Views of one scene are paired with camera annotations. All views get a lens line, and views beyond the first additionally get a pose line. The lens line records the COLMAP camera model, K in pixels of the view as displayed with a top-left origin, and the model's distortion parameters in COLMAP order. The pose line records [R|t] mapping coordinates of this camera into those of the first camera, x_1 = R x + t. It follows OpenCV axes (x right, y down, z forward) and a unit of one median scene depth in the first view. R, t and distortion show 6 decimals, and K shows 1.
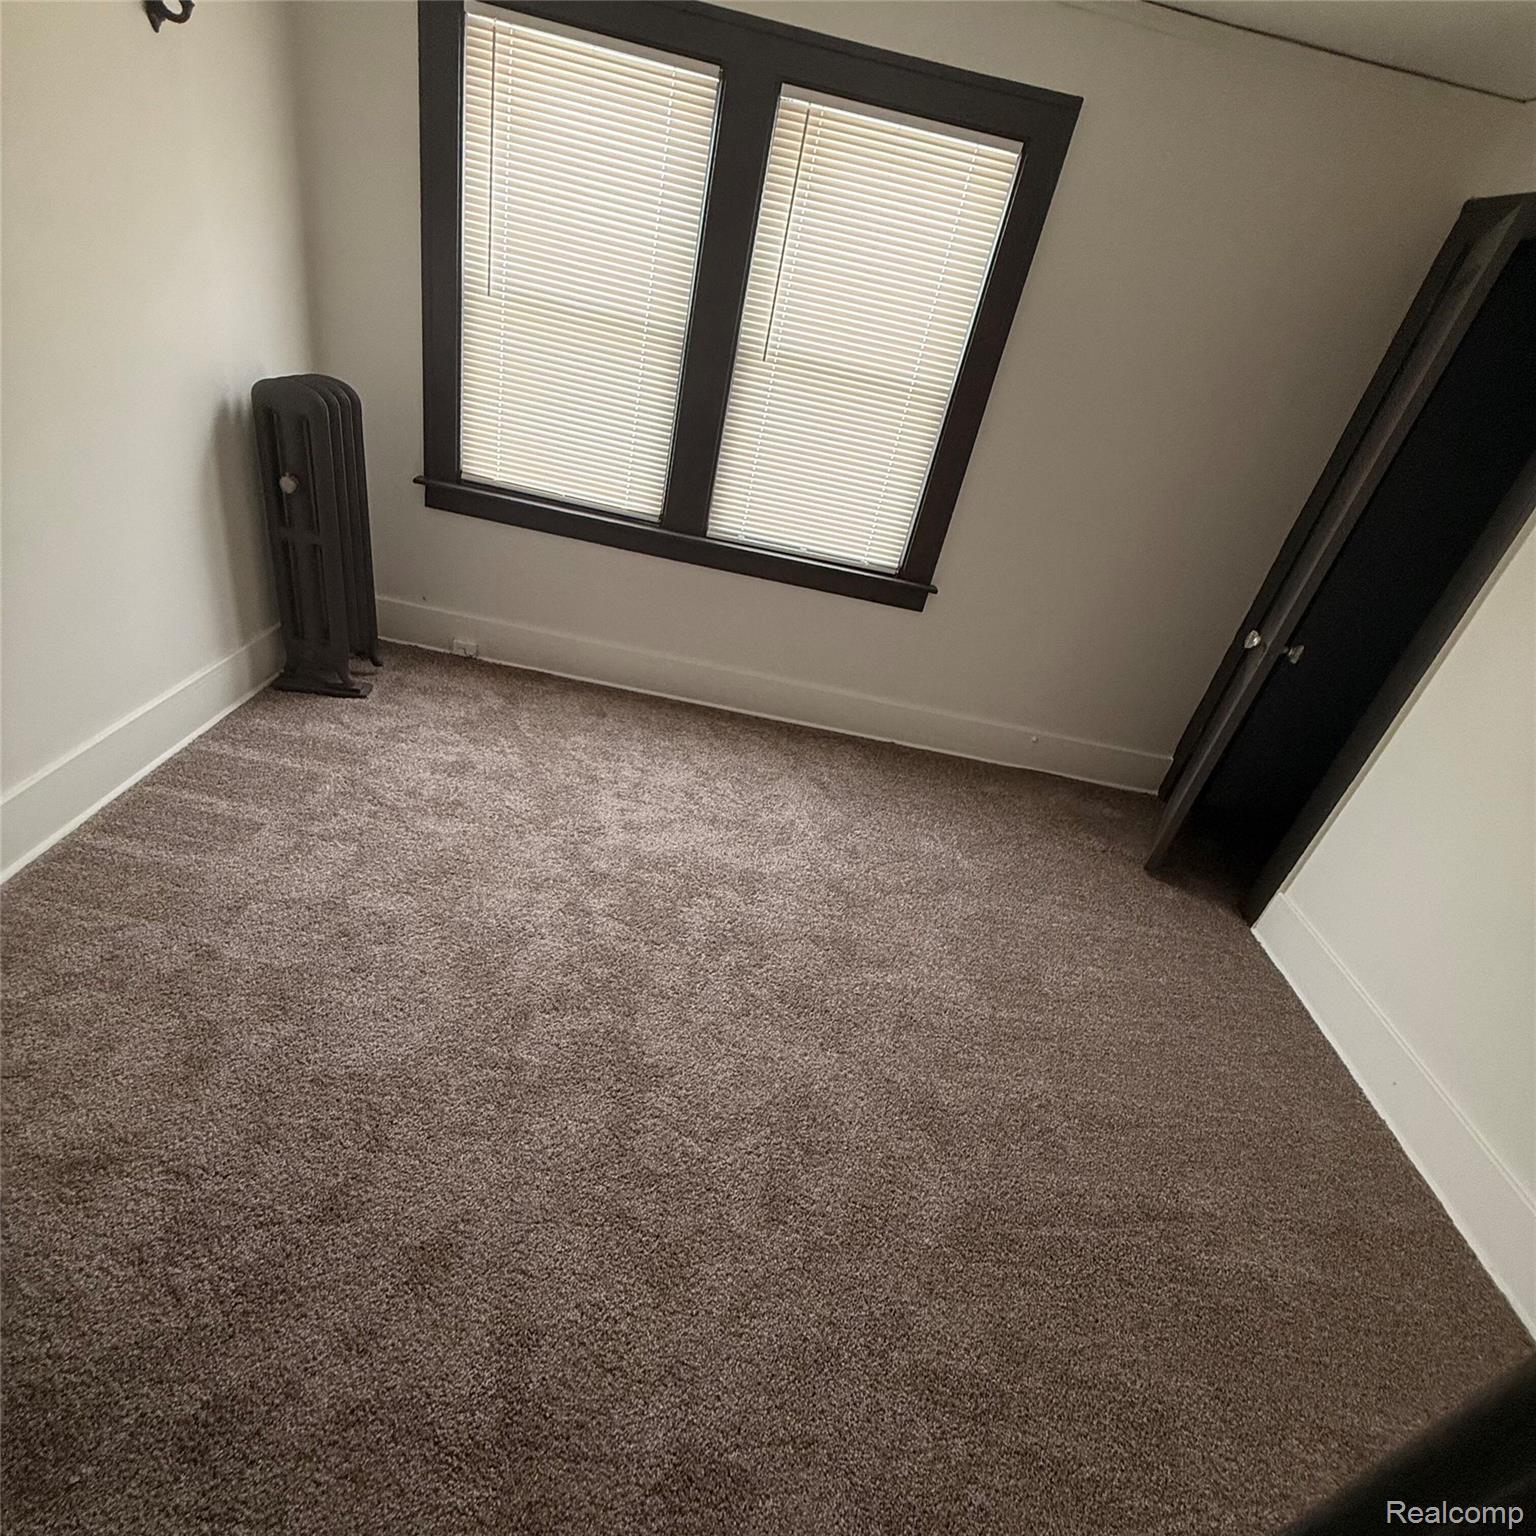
lens RADIAL K [[819.6, 0, 767.8], [0, 819.6, 764.5], [0, 0, 1]] dist [0.002239, -0.000756]
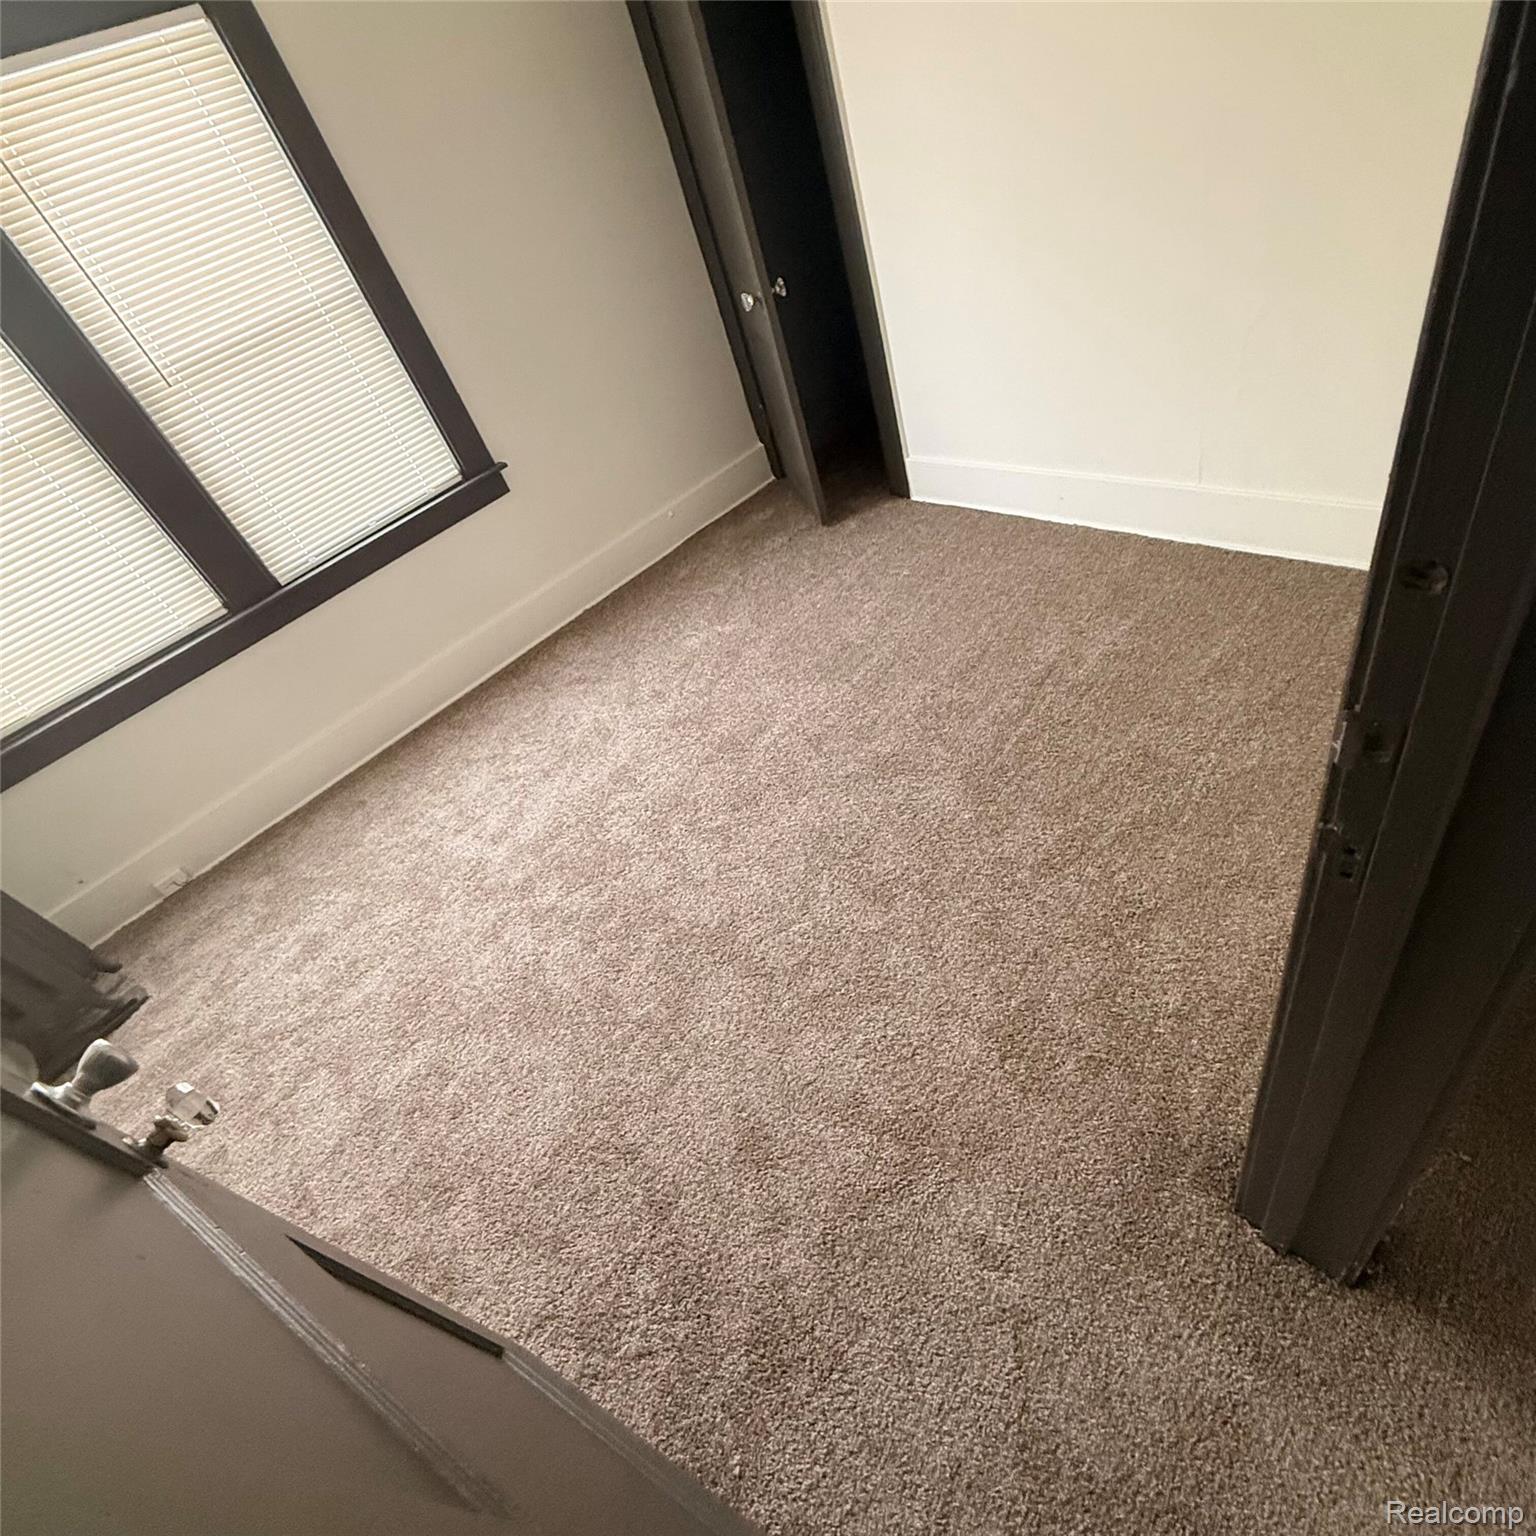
lens RADIAL K [[819.6, 0, 767.0], [0, 819.6, 768.4], [0, 0, 1]] dist [0.002239, -0.000756]
pose [[0.601652, -0.754293, 0.262788, -0.179362], [0.705601, 0.656087, 0.267727, -0.015332], [-0.374356, 0.024345, 0.926965, -0.037953]]
